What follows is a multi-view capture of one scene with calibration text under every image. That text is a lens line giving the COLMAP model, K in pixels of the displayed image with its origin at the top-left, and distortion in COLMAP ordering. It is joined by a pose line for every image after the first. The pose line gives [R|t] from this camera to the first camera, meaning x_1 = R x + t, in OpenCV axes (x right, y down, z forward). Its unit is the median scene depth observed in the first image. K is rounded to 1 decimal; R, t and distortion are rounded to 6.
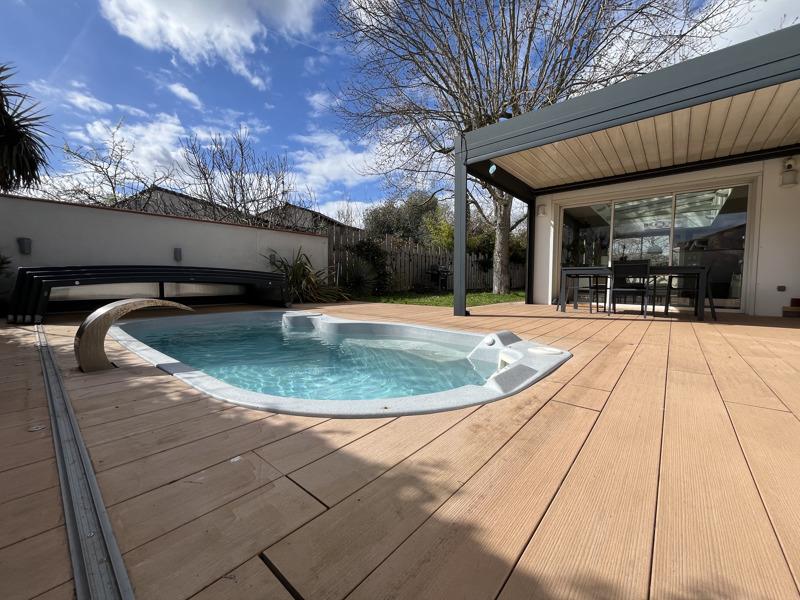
lens RADIAL K [[323.2, 0, 400.0], [0, 323.2, 300.0], [0, 0, 1]] dist [0.000580, -0.000014]
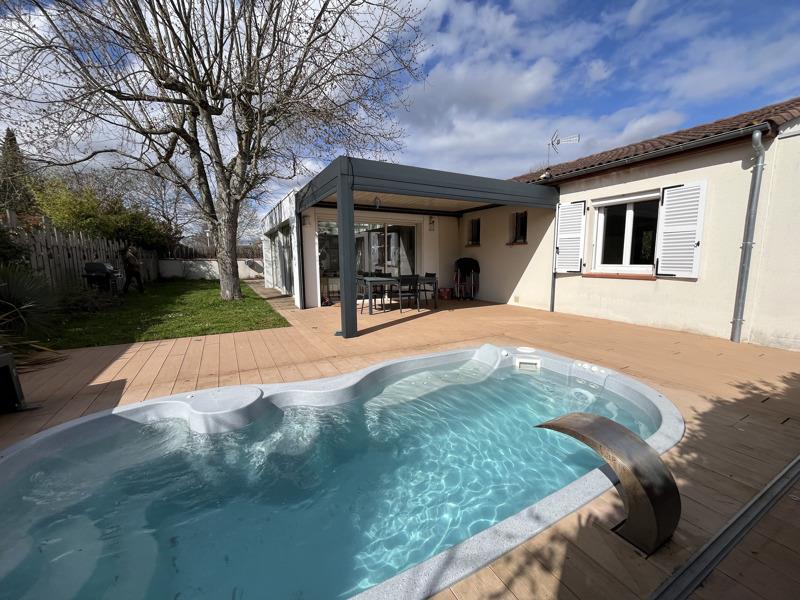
lens RADIAL K [[323.2, 0, 400.0], [0, 323.2, 300.0], [0, 0, 1]] dist [0.000580, -0.000014]
pose [[0.353727, -0.128120, 0.926533, -2.343910], [0.058434, 0.991666, 0.114818, -0.599951], [-0.933522, 0.013527, 0.358266, 1.661668]]
